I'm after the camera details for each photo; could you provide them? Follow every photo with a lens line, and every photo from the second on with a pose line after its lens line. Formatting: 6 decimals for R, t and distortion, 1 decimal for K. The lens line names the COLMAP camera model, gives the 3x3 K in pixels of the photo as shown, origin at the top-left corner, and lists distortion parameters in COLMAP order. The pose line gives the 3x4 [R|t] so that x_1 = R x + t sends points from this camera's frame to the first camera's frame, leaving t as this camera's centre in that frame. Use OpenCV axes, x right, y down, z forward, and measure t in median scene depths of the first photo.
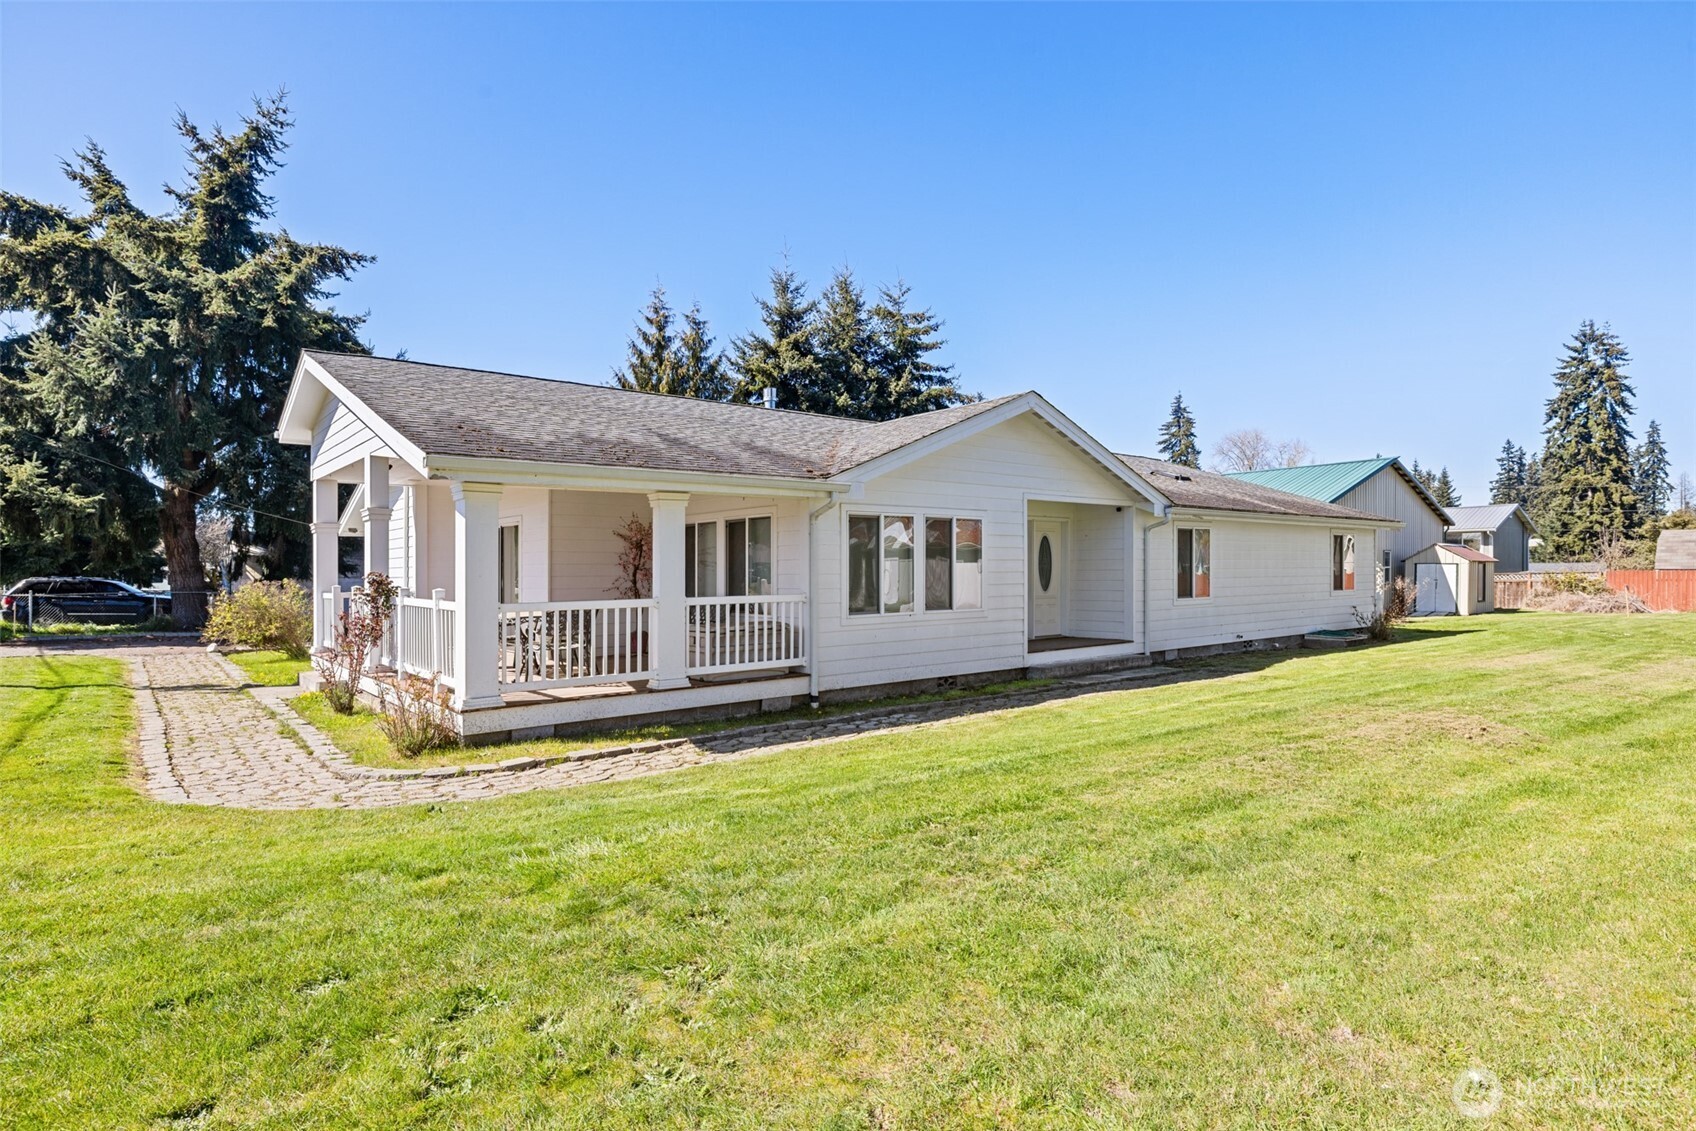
lens RADIAL K [[860.7, 0, 848.0], [0, 860.7, 565.5], [0, 0, 1]] dist [-0.000128, -0.000679]
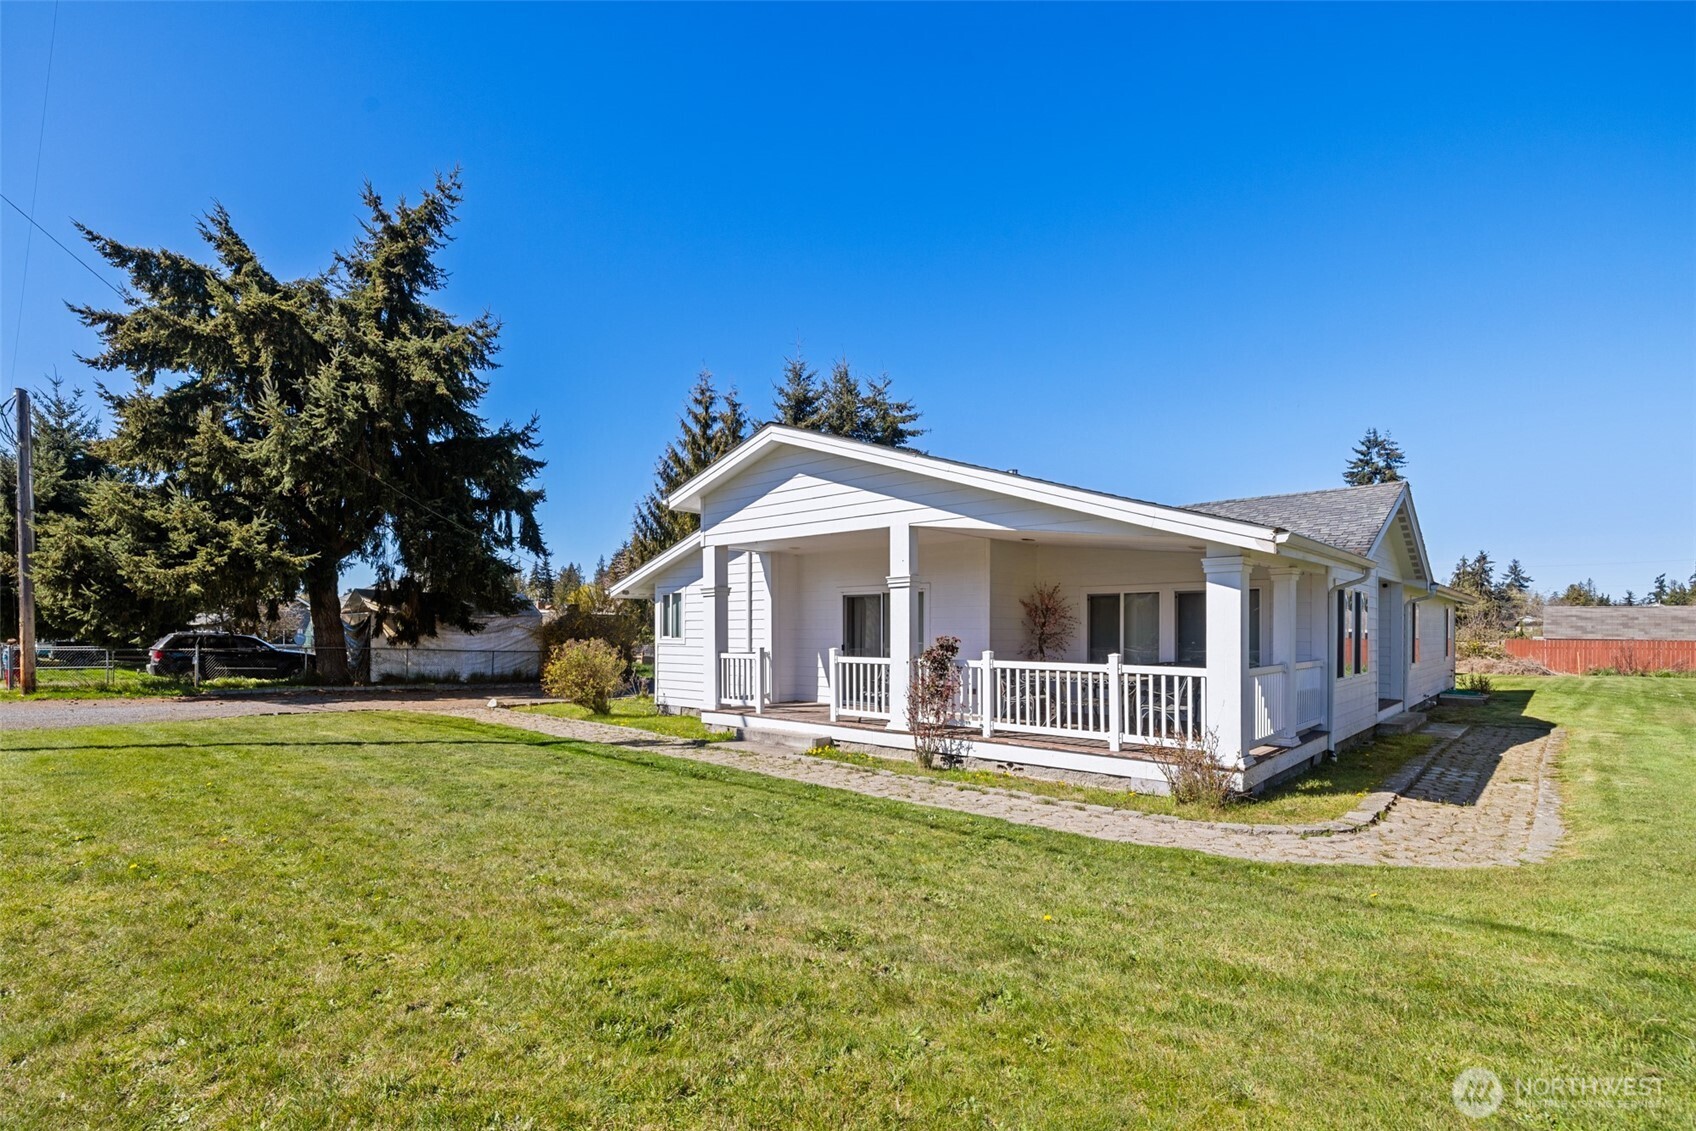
lens RADIAL K [[765.3, 0, 754.3], [0, 765.3, 633.2], [0, 0, 1]] dist [0.003135, 0.000433]
pose [[0.996036, 0.010758, 0.088298, -0.368846], [-0.011648, 0.999886, 0.009568, -0.001279], [-0.088185, -0.010559, 0.996048, 0.037981]]
